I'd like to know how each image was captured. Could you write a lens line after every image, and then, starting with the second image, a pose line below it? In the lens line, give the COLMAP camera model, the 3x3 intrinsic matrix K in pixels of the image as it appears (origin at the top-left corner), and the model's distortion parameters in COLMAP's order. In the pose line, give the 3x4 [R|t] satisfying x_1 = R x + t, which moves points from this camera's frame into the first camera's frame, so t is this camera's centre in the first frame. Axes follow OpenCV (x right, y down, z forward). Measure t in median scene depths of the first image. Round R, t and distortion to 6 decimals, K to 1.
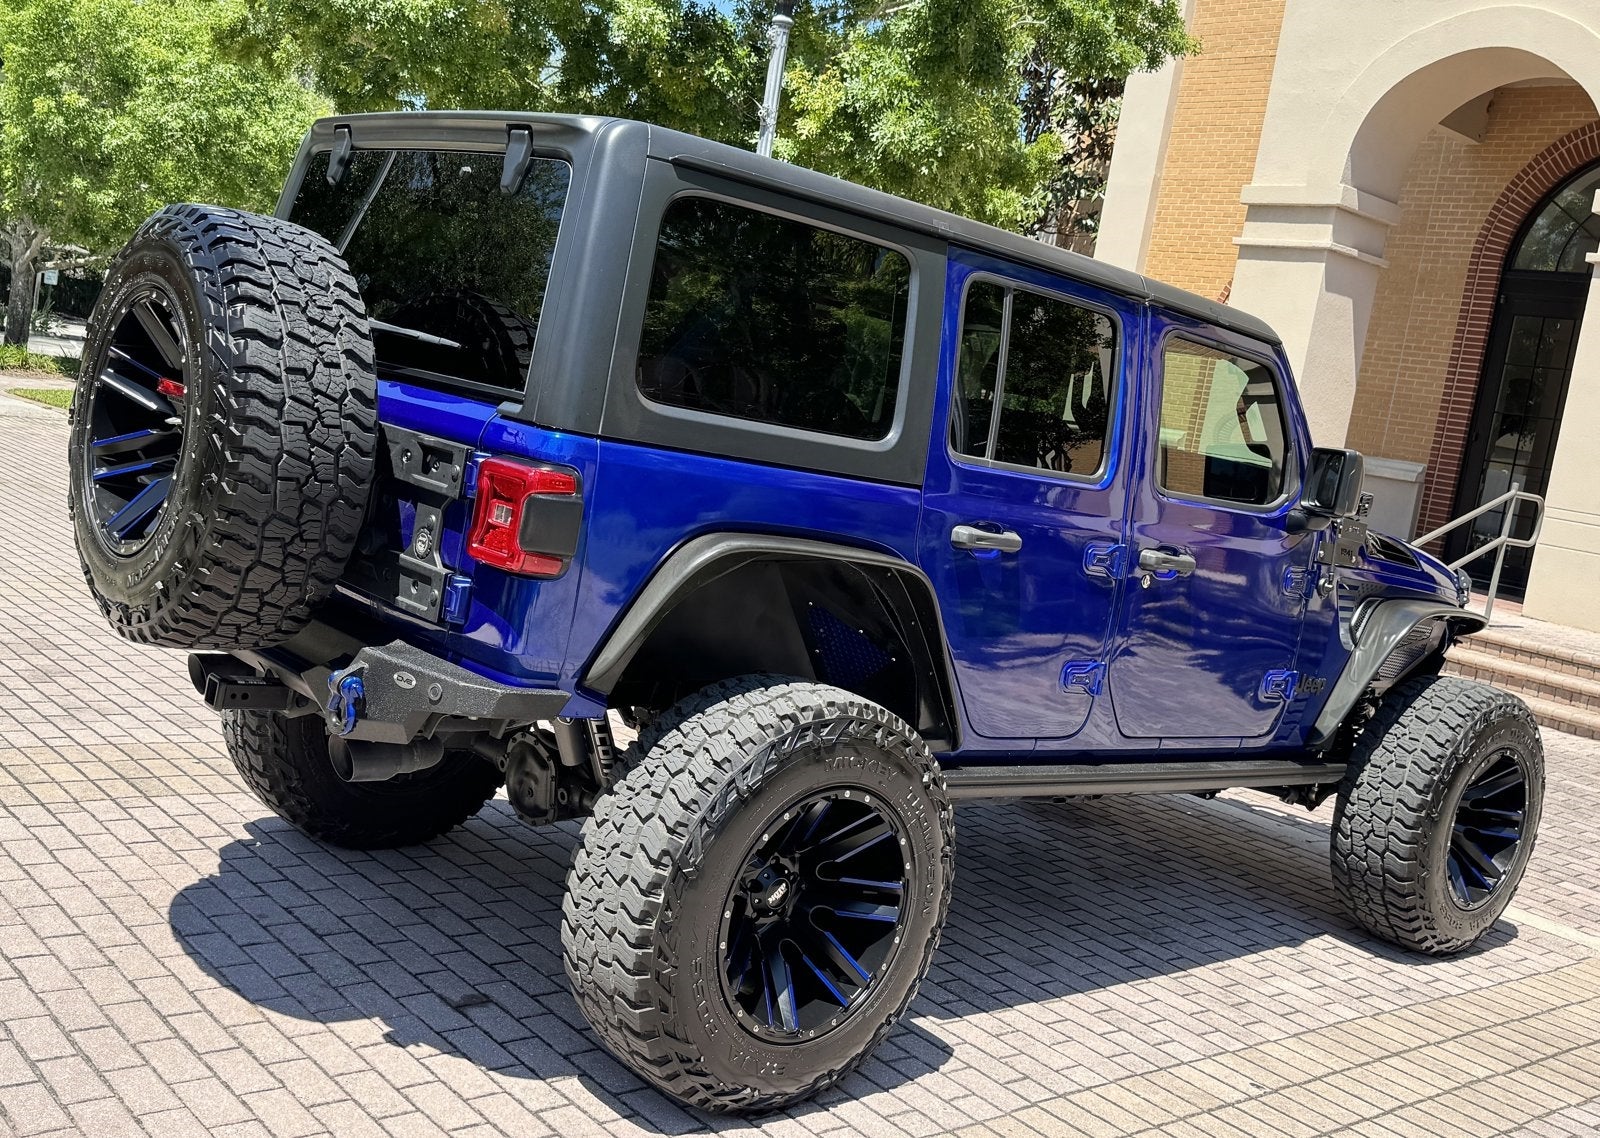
lens RADIAL K [[1657.3, 0, 785.6], [0, 1657.3, 561.7], [0, 0, 1]] dist [0.165430, -0.390361]
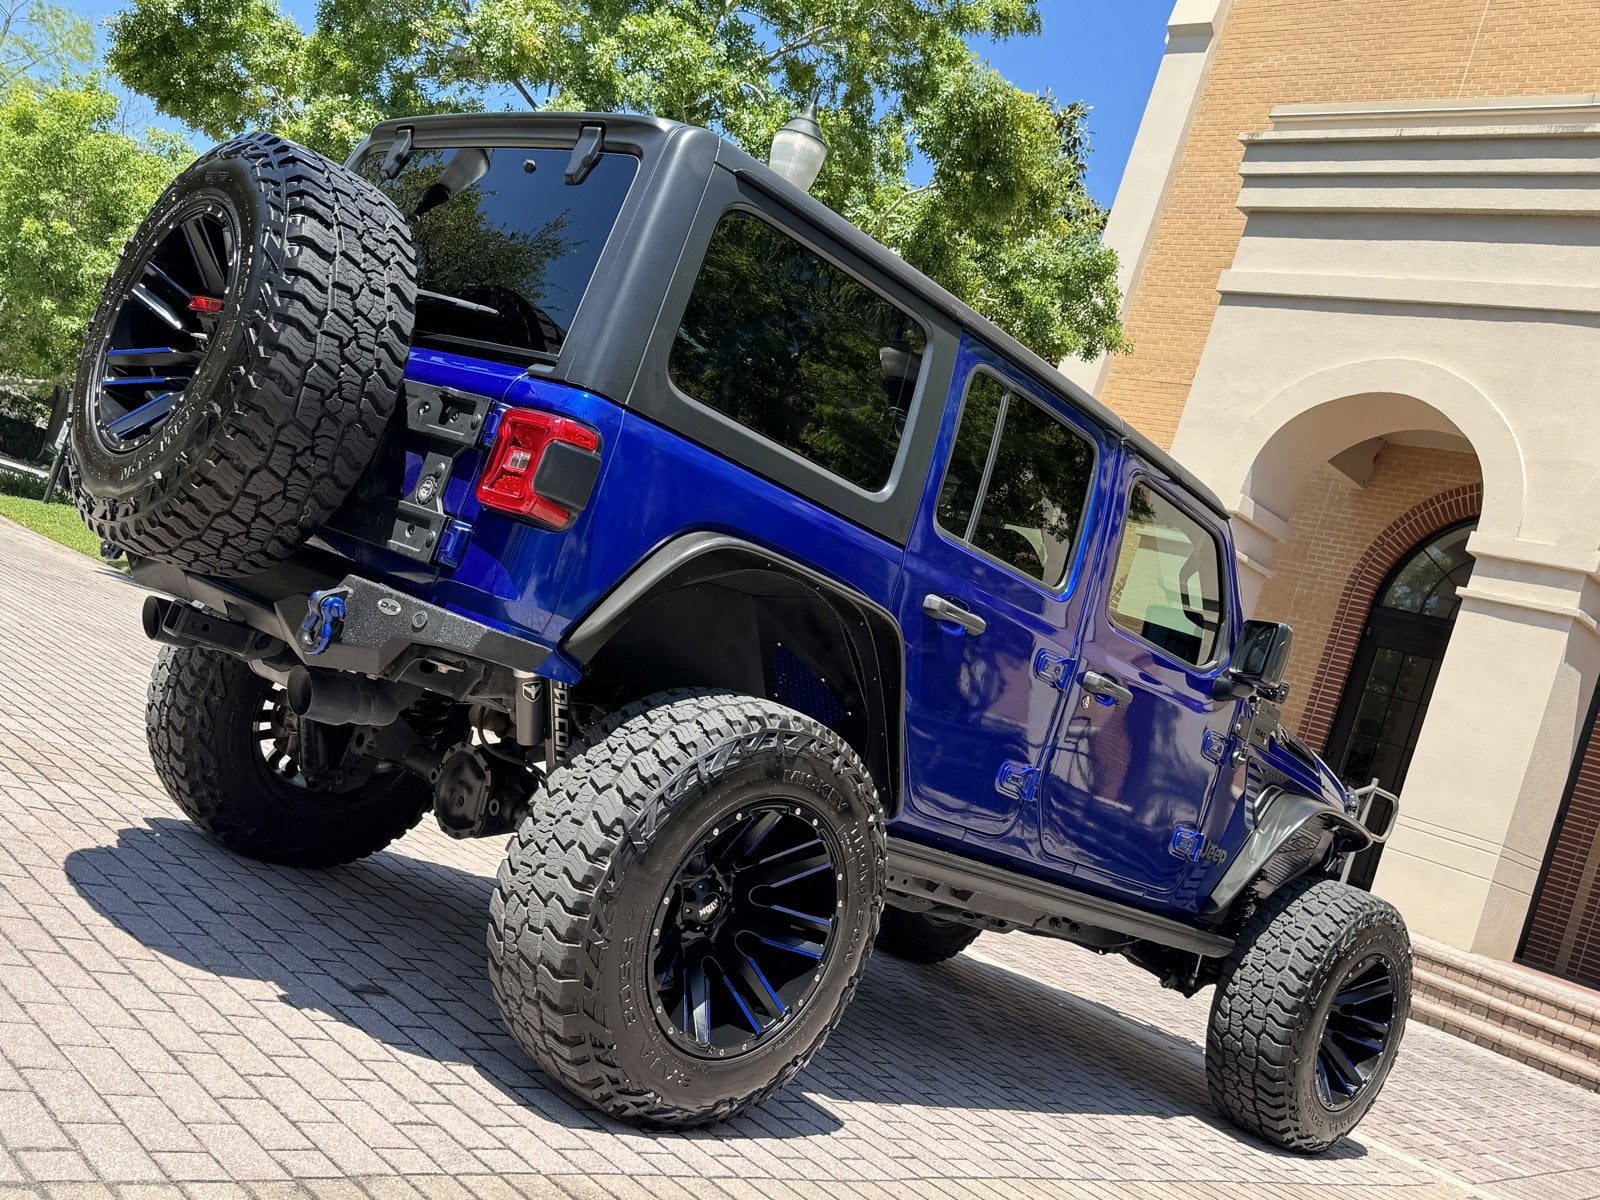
lens RADIAL K [[1596.7, 0, 800.0], [0, 1596.7, 600.0], [0, 0, 1]] dist [0.165211, -0.388562]
pose [[0.983114, 0.168257, 0.071952, -0.050095], [-0.156311, 0.976570, -0.147914, 0.149611], [-0.095154, 0.134169, 0.986379, 0.026382]]
